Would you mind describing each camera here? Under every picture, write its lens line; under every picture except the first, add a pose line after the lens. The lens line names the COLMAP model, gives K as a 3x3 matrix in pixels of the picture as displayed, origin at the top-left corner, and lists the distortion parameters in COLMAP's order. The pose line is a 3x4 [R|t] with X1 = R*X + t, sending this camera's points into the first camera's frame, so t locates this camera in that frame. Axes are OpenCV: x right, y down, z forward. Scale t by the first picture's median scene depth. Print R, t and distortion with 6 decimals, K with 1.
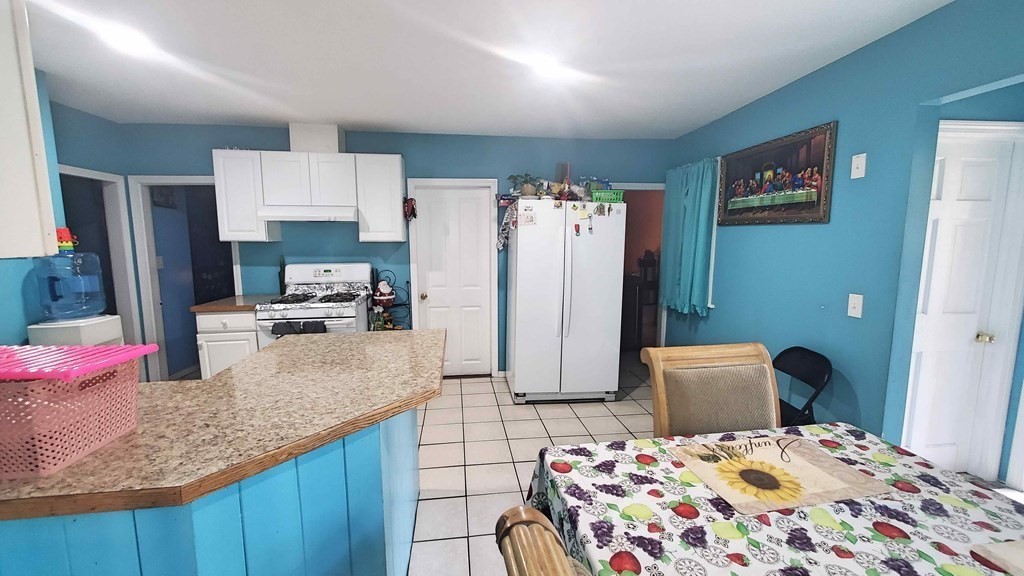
lens RADIAL K [[408.5, 0, 510.3], [0, 408.5, 287.8], [0, 0, 1]] dist [-0.001995, -0.000564]
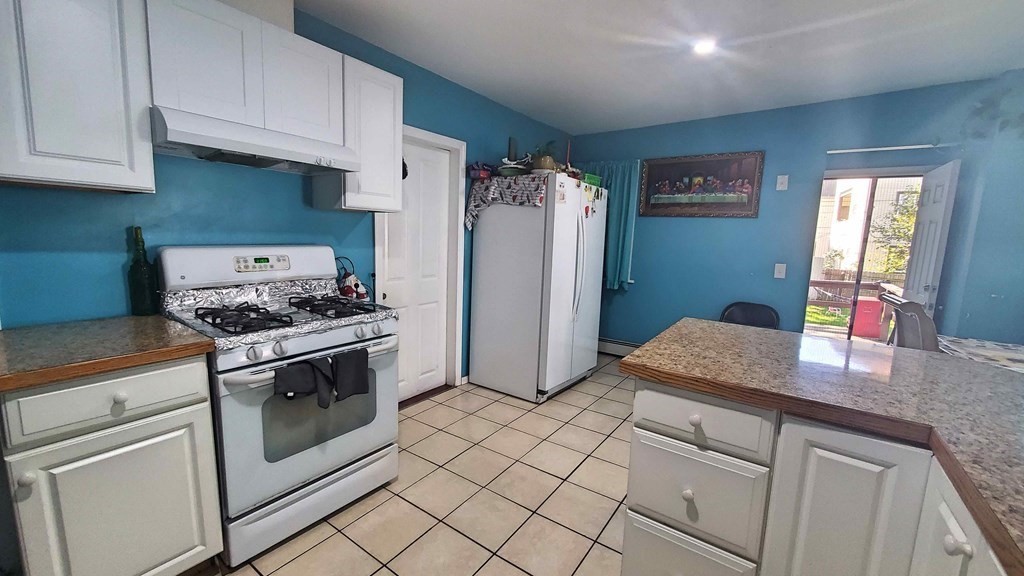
lens RADIAL K [[408.5, 0, 510.3], [0, 408.5, 287.8], [0, 0, 1]] dist [-0.001995, -0.000564]
pose [[0.681669, -0.071071, 0.728201, -0.714652], [0.052043, 0.997460, 0.048633, -0.016451], [-0.729808, 0.004746, 0.683636, 0.471591]]
